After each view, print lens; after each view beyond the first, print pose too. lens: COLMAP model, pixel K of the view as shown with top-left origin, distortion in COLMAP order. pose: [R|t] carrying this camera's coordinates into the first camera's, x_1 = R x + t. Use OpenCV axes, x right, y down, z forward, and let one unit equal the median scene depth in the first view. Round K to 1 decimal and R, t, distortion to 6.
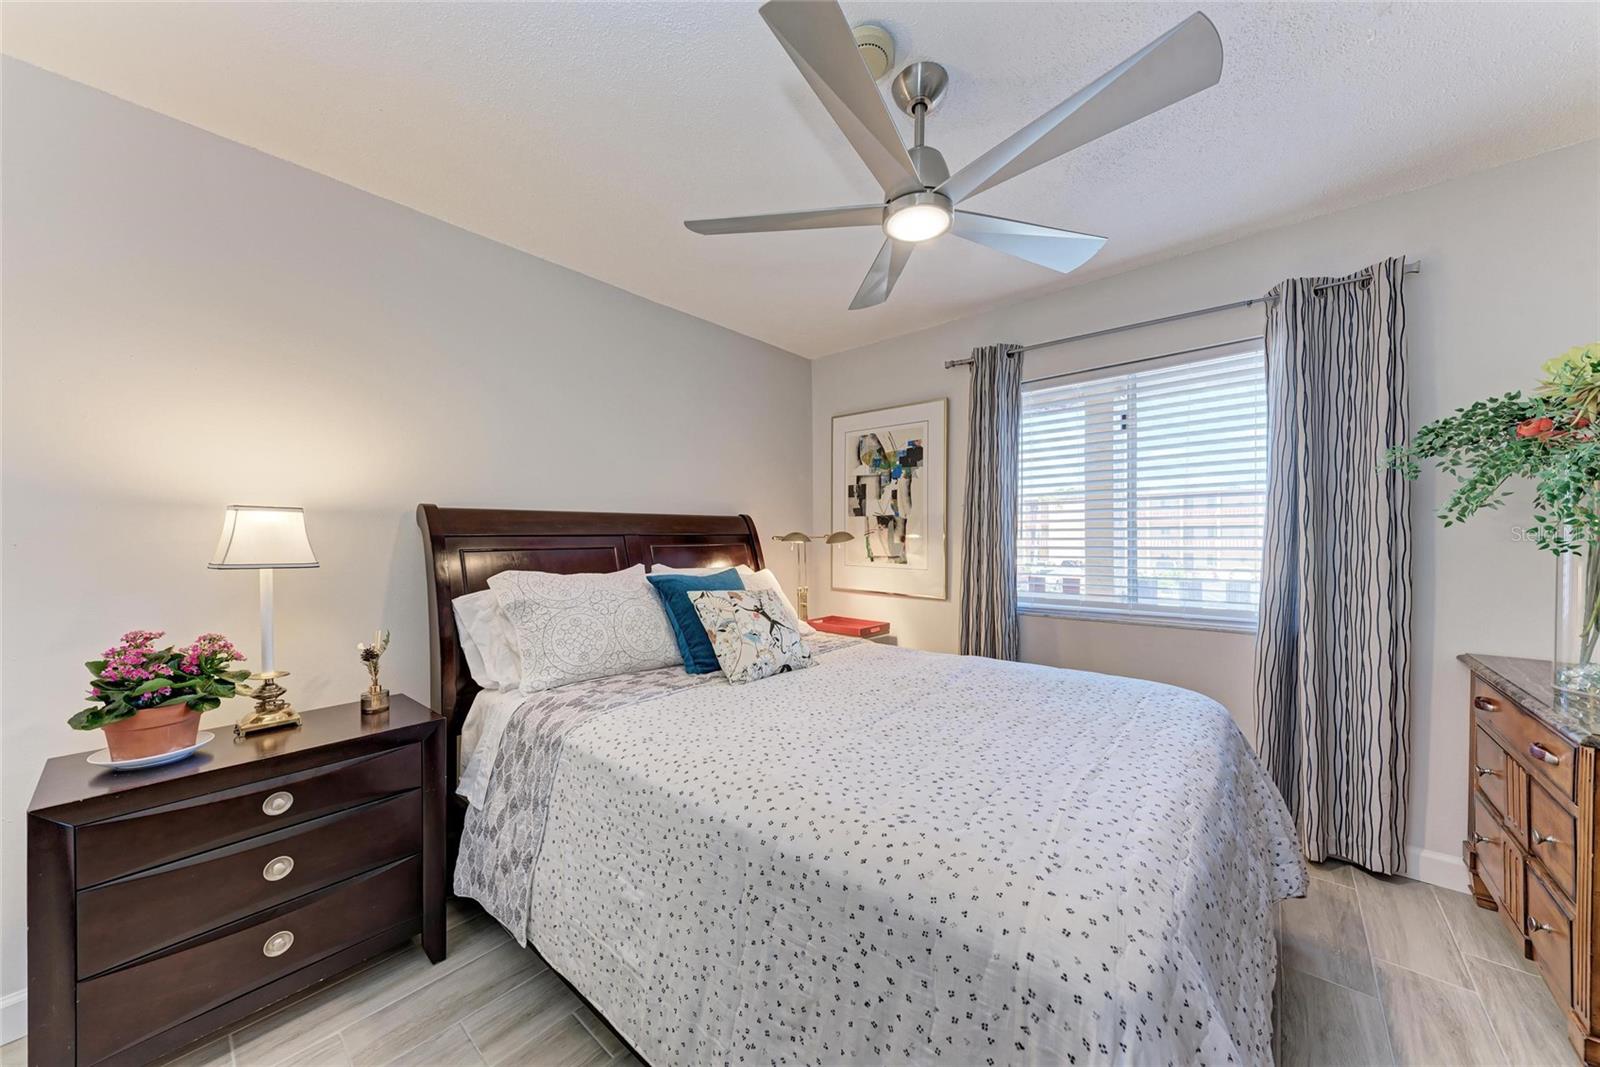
lens RADIAL K [[545.7, 0, 803.8], [0, 545.7, 538.6], [0, 0, 1]] dist [0.013844, -0.000349]
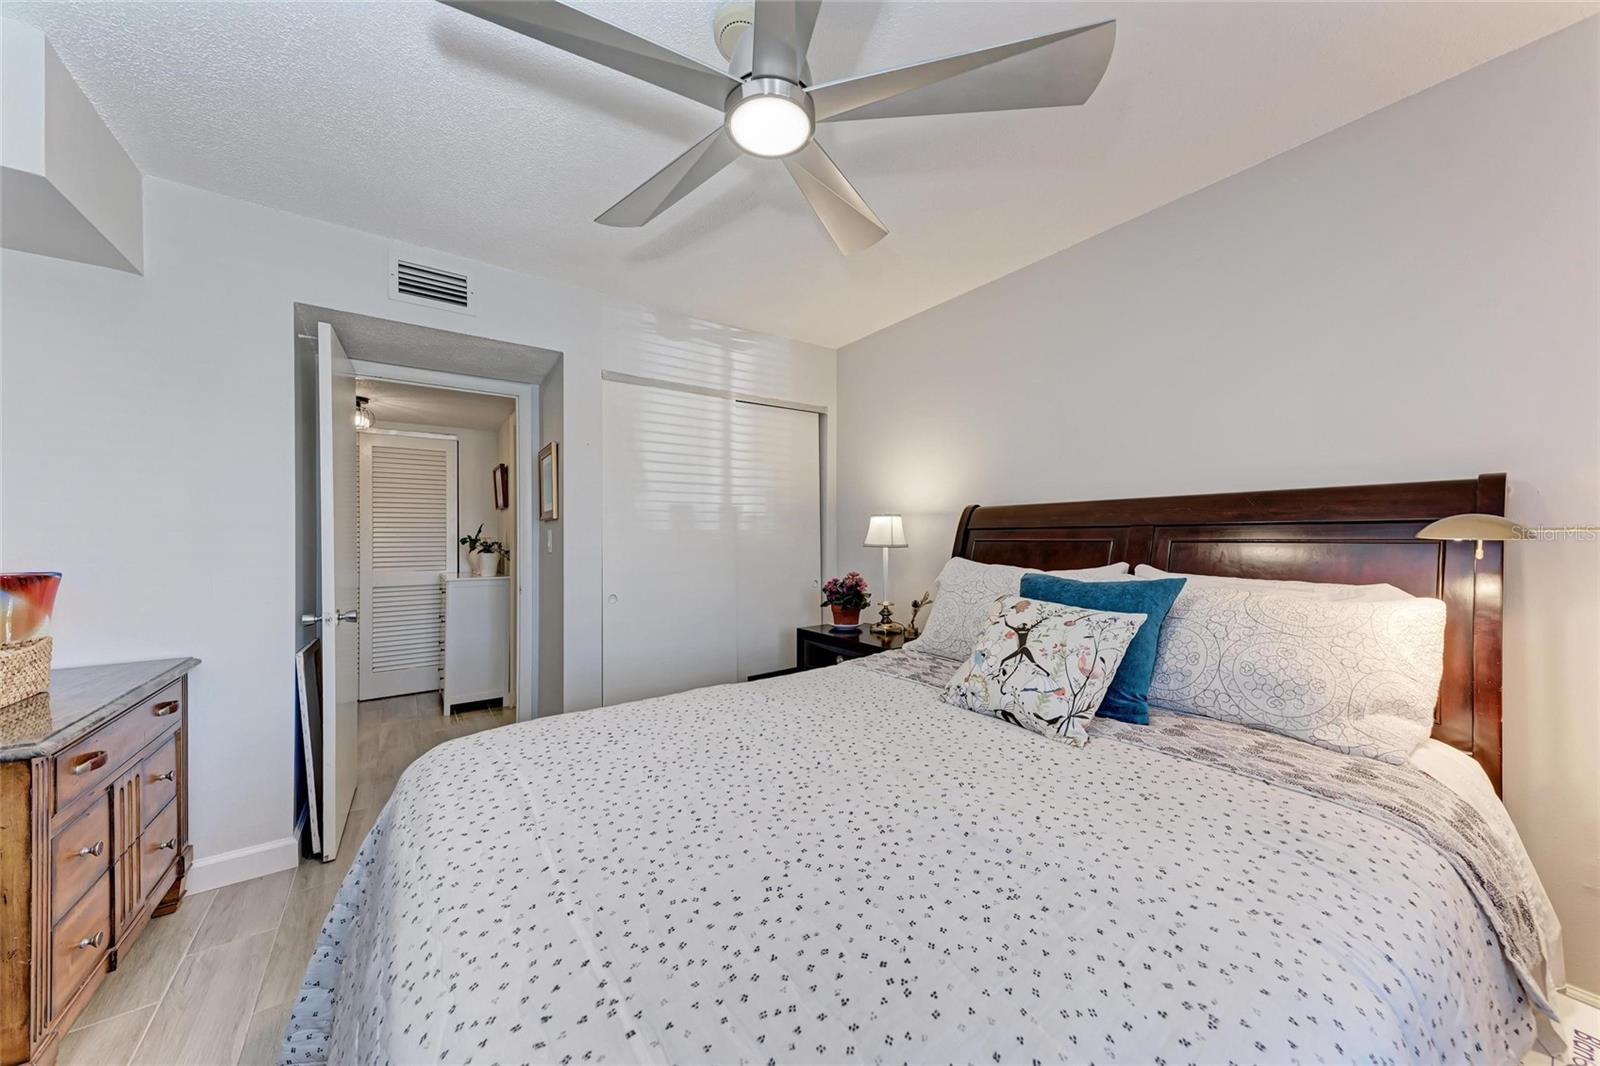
lens RADIAL K [[545.7, 0, 803.8], [0, 545.7, 538.1], [0, 0, 1]] dist [0.013844, -0.000349]
pose [[-0.230438, 0.014652, -0.972977, 0.836964], [0.007077, 0.999885, 0.013382, -0.002568], [0.973061, -0.003802, -0.230515, 1.080249]]
